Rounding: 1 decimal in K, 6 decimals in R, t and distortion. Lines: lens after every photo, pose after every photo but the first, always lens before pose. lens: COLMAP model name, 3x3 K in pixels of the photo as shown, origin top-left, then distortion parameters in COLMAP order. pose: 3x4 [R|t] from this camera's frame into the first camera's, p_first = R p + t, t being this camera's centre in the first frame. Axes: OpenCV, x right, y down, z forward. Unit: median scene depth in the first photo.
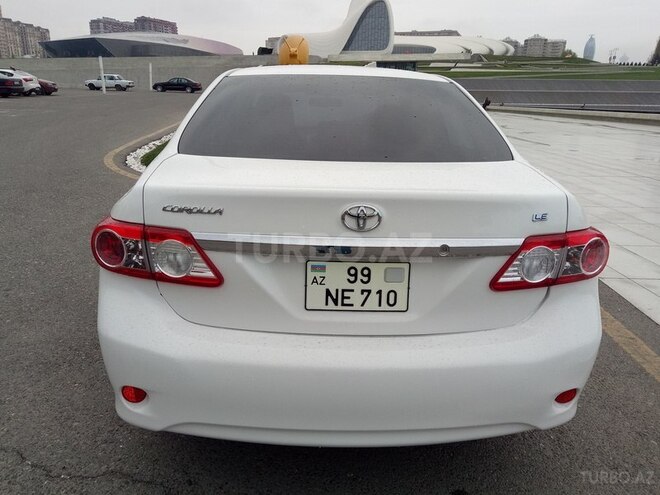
lens RADIAL K [[498.2, 0, 330.0], [0, 498.2, 247.5], [0, 0, 1]] dist [0.039677, -0.036170]
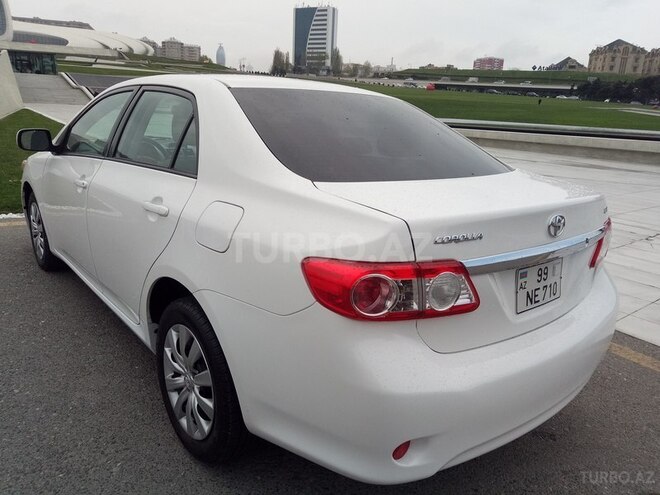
lens RADIAL K [[498.2, 0, 330.0], [0, 498.2, 247.5], [0, 0, 1]] dist [0.039677, -0.036170]
pose [[0.786633, -0.146750, 0.599728, -0.997841], [0.146540, 0.987963, 0.049541, -0.134546], [-0.599779, 0.048914, 0.798669, 0.339151]]
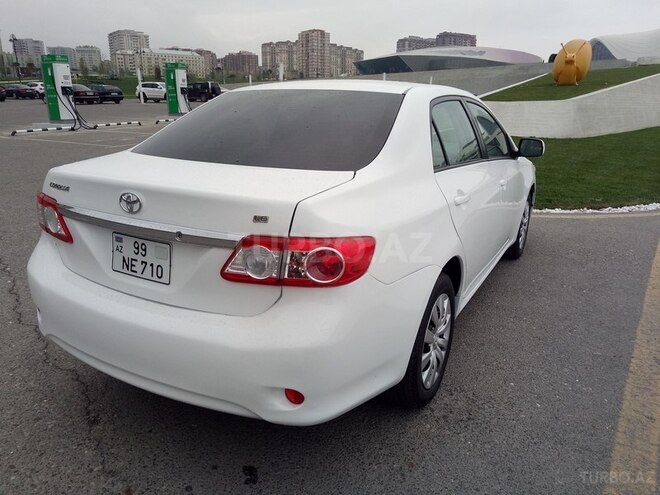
lens RADIAL K [[498.2, 0, 330.0], [0, 498.2, 247.5], [0, 0, 1]] dist [0.039677, -0.036170]
pose [[0.856487, 0.132991, -0.498741, 1.057522], [-0.143038, 0.989549, 0.018227, -0.038091], [0.495953, 0.055728, 0.866559, 0.136359]]
